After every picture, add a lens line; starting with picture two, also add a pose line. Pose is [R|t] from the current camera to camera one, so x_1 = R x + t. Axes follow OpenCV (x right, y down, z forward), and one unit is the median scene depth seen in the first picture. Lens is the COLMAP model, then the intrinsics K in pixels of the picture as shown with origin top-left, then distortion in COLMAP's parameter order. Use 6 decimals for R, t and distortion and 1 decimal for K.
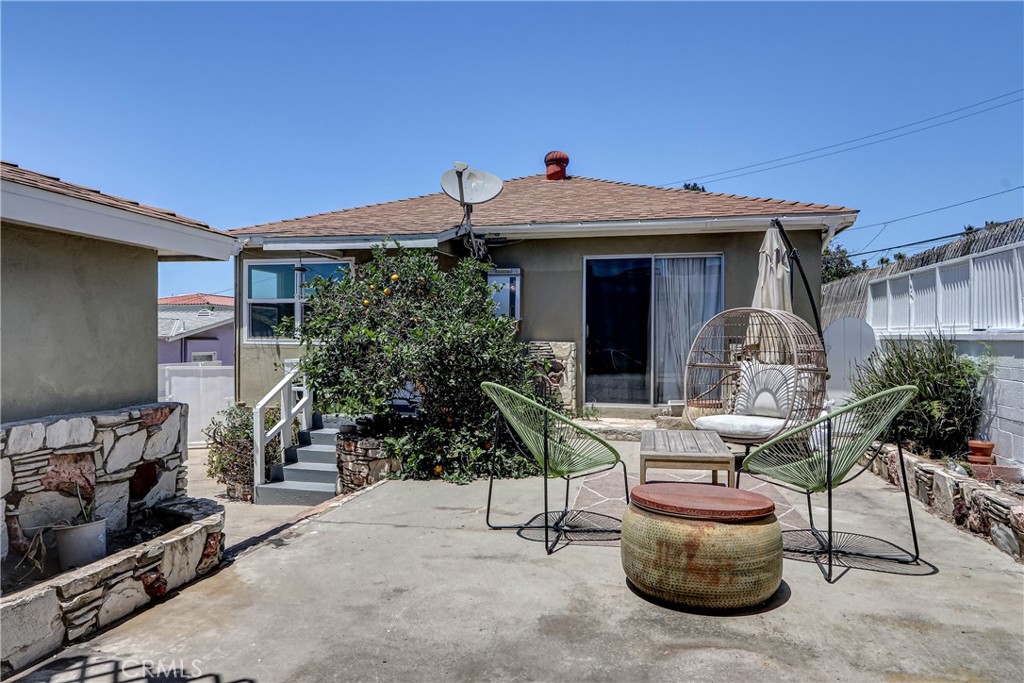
lens RADIAL K [[647.8, 0, 512.0], [0, 647.8, 341.5], [0, 0, 1]] dist [-0.000948, 0.000349]
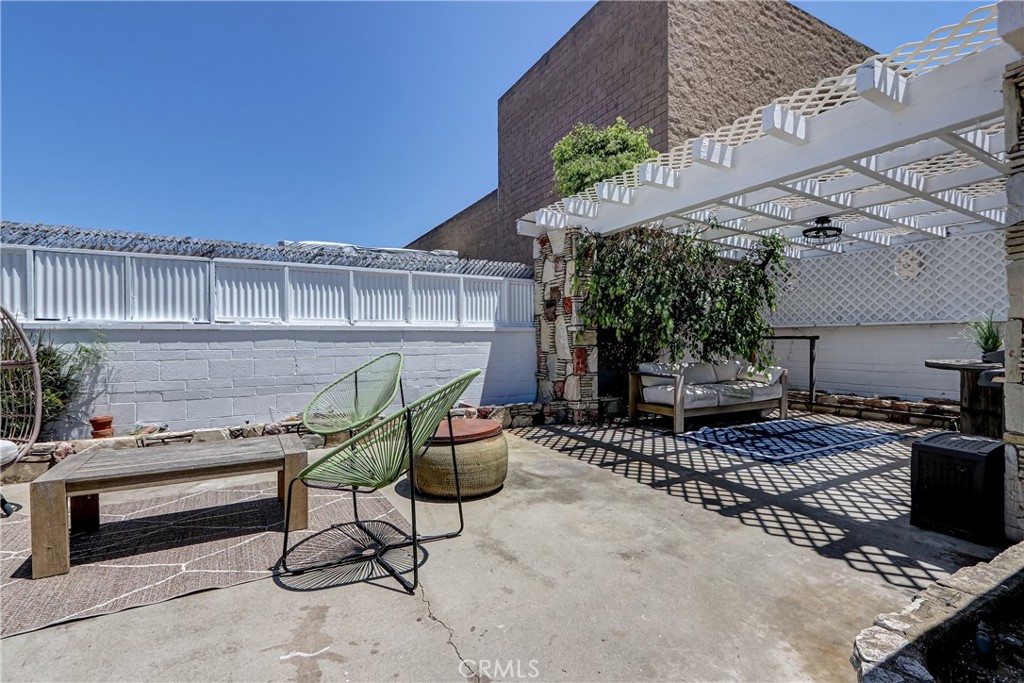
lens RADIAL K [[468.6, 0, 502.9], [0, 468.6, 344.9], [0, 0, 1]] dist [0.000511, -0.000264]
pose [[-0.658177, -0.011531, 0.752775, -0.465799], [0.006049, 0.999769, 0.020604, 0.017108], [-0.752839, 0.018115, -0.657956, 1.248867]]
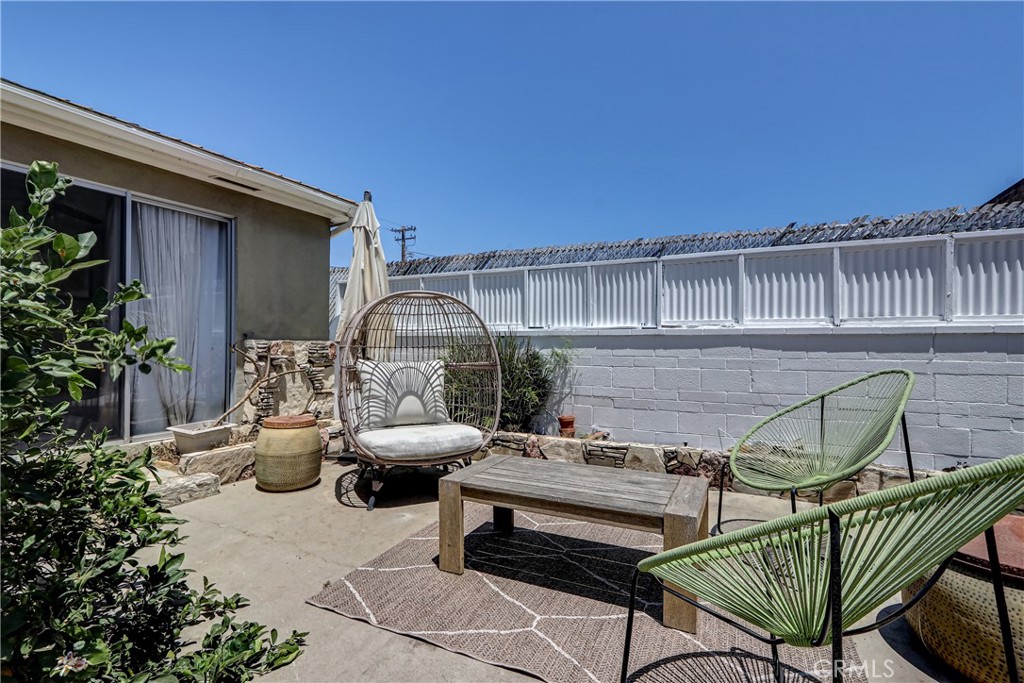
lens RADIAL K [[487.3, 0, 505.9], [0, 487.3, 345.3], [0, 0, 1]] dist [-0.001547, -0.000102]
pose [[0.252420, -0.002608, 0.967614, -0.271002], [0.002462, 0.999995, 0.002053, 0.018877], [-0.967615, 0.001864, 0.252425, 1.083083]]
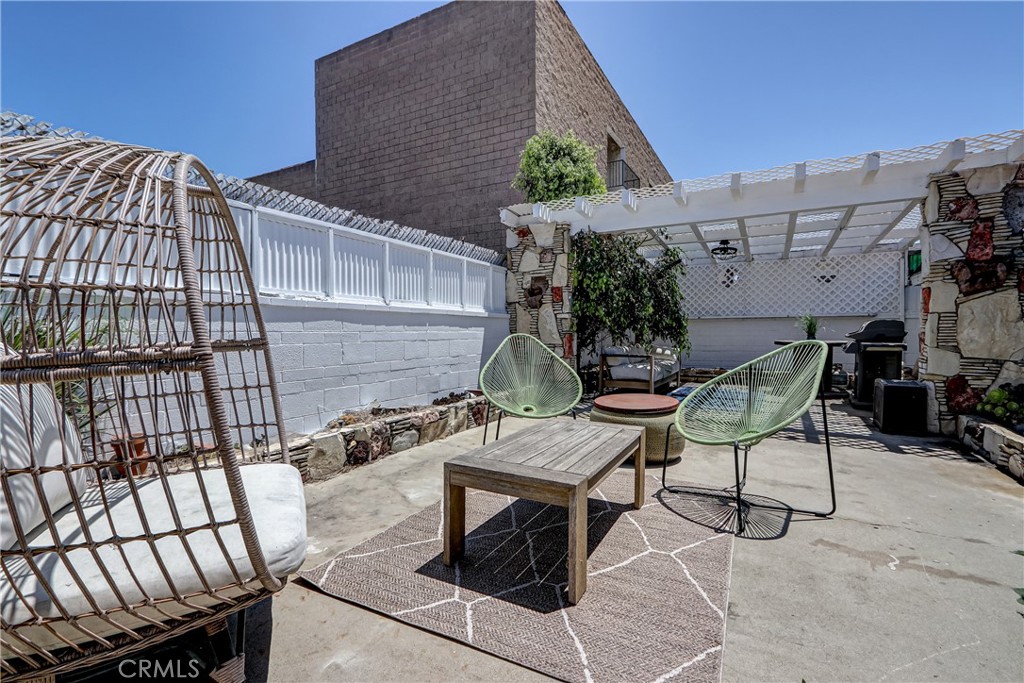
lens RADIAL K [[468.6, 0, 502.9], [0, 468.6, 344.9], [0, 0, 1]] dist [0.000511, -0.000264]
pose [[-0.958803, -0.013393, 0.283756, 0.210015], [-0.003152, 0.999328, 0.036516, 0.039013], [-0.284055, 0.034118, -0.958201, 1.710829]]
